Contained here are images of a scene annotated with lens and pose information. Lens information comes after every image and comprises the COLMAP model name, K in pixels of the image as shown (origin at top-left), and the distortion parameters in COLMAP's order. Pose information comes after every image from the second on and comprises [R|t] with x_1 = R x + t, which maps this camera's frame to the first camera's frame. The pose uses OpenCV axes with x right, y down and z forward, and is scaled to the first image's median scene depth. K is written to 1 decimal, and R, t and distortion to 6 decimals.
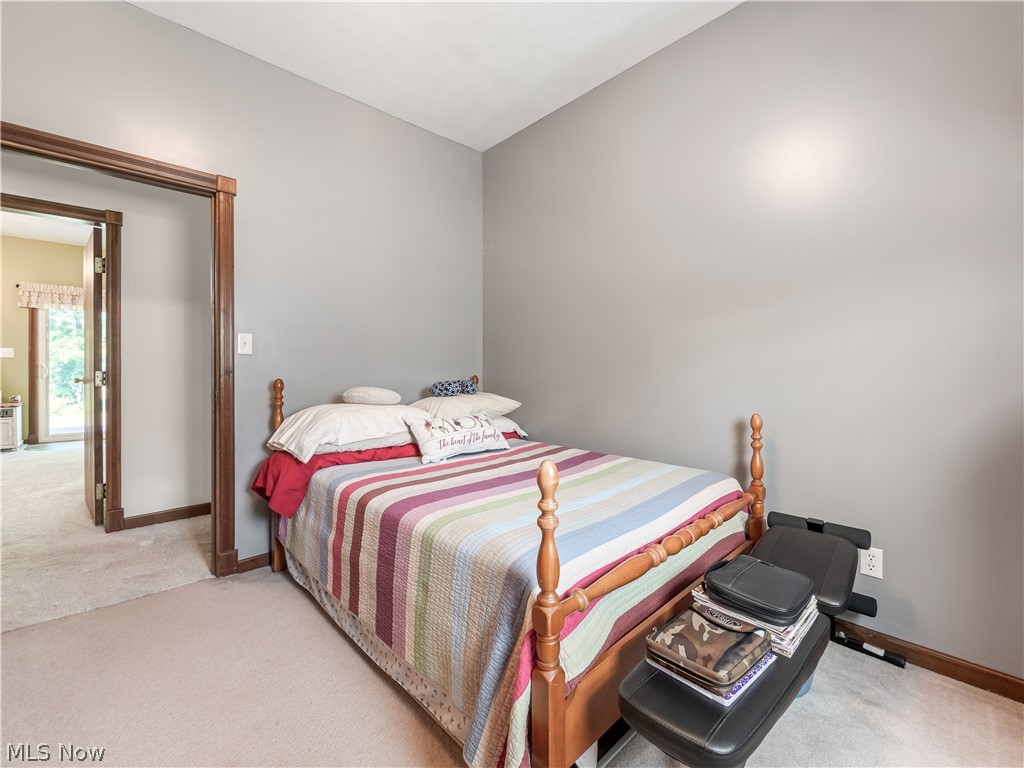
lens RADIAL K [[432.9, 0, 515.1], [0, 432.9, 372.9], [0, 0, 1]] dist [-0.003389, -0.000345]
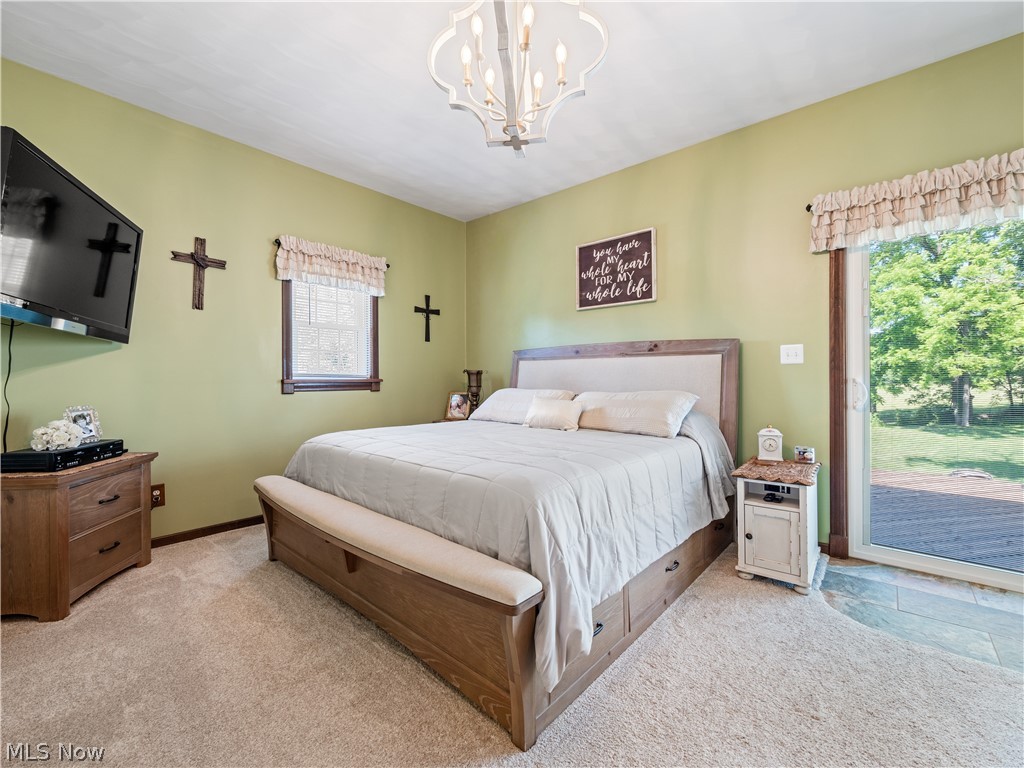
lens RADIAL K [[432.9, 0, 515.1], [0, 432.9, 372.9], [0, 0, 1]] dist [-0.003389, -0.000345]
pose [[0.099463, -0.002516, -0.995038, -0.717030], [0.001612, 0.999996, -0.002367, -0.024442], [0.995040, -0.001369, 0.099466, 0.631549]]
